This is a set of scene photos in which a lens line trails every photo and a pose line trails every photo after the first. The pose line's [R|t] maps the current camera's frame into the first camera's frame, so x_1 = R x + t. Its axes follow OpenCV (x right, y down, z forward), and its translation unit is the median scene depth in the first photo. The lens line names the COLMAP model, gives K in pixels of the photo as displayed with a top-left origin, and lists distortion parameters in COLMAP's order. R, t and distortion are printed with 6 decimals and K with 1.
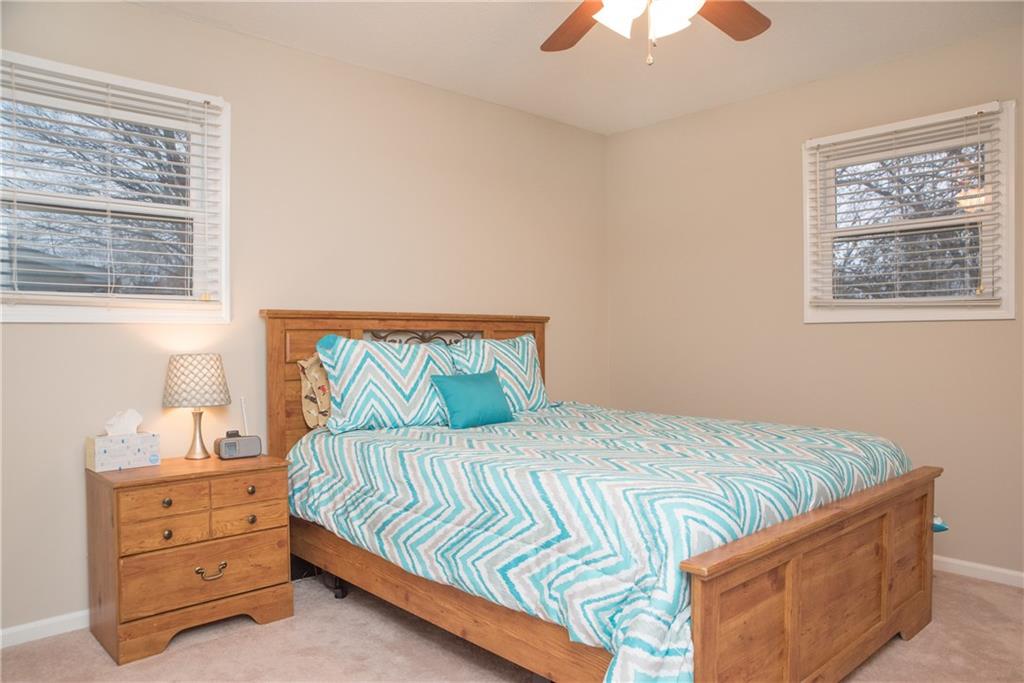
lens RADIAL K [[695.1, 0, 518.2], [0, 695.1, 345.8], [0, 0, 1]] dist [-0.136517, 0.098815]
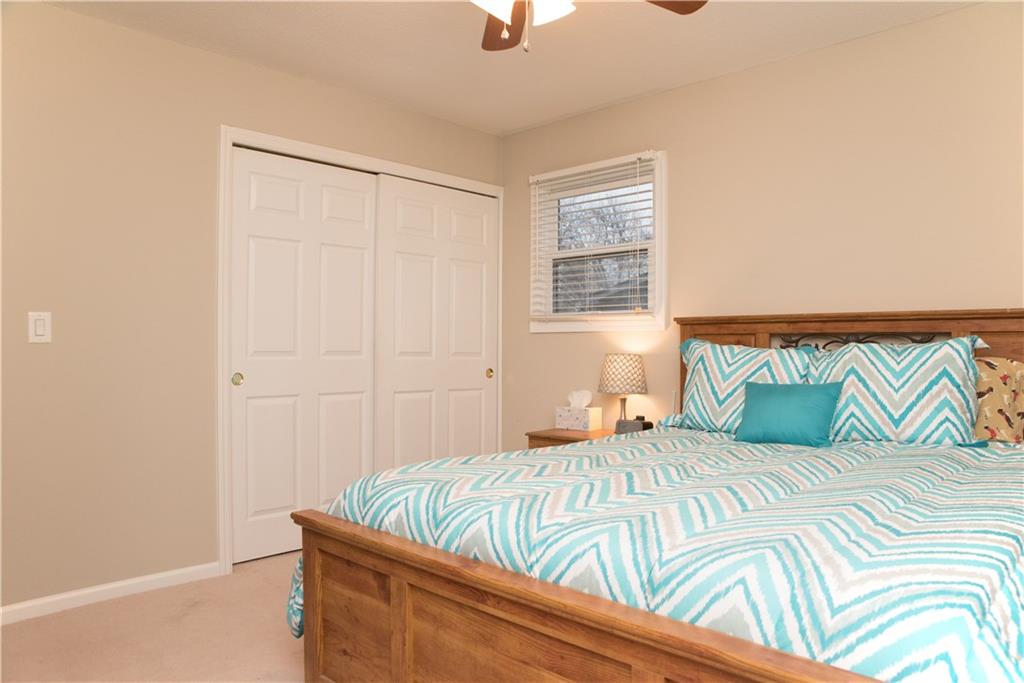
lens RADIAL K [[695.1, 0, 518.2], [0, 695.1, 345.8], [0, 0, 1]] dist [-0.136517, 0.098815]
pose [[0.067301, 0.002749, -0.997729, 0.781779], [-0.012849, 0.999916, 0.001888, -0.003690], [0.997650, 0.012693, 0.067330, 0.641456]]
